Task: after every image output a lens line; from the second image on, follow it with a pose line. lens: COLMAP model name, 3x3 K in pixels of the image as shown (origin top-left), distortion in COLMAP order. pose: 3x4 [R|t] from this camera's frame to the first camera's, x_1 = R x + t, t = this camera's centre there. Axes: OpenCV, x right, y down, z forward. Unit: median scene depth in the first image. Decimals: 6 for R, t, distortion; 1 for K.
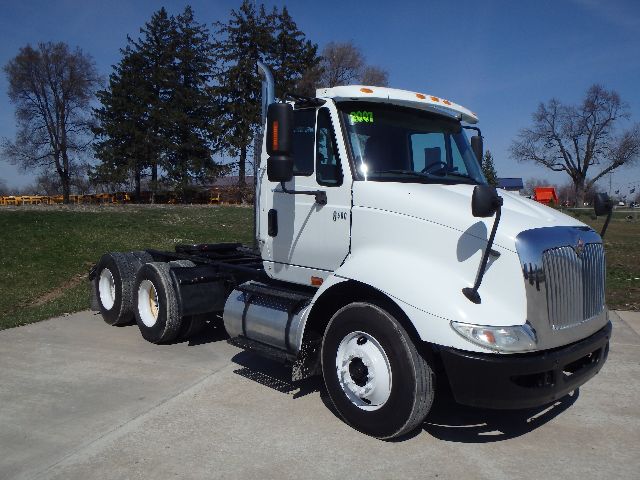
lens RADIAL K [[531.5, 0, 320.0], [0, 531.5, 240.0], [0, 0, 1]] dist [-0.033620, 0.014719]
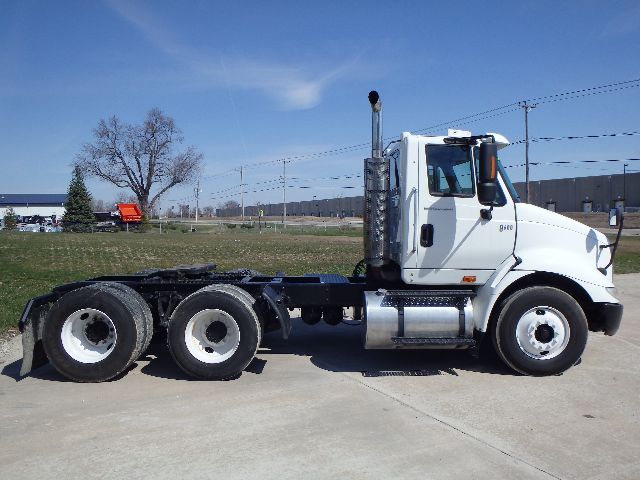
lens RADIAL K [[531.5, 0, 320.0], [0, 531.5, 240.0], [0, 0, 1]] dist [-0.033620, 0.014719]
pose [[0.693220, -0.037866, 0.719731, -0.106784], [0.059055, 0.998245, -0.004360, -0.002991], [-0.718303, 0.045526, 0.694240, 0.032221]]
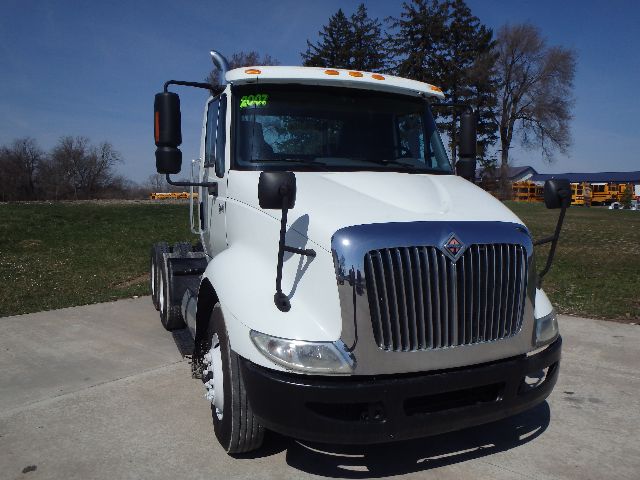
lens RADIAL K [[531.5, 0, 320.0], [0, 531.5, 240.0], [0, 0, 1]] dist [-0.033620, 0.014719]
pose [[0.936131, 0.024846, -0.350772, 0.044011], [-0.021822, 0.999683, 0.012572, -0.000435], [0.350974, -0.004114, 0.936376, 0.015385]]
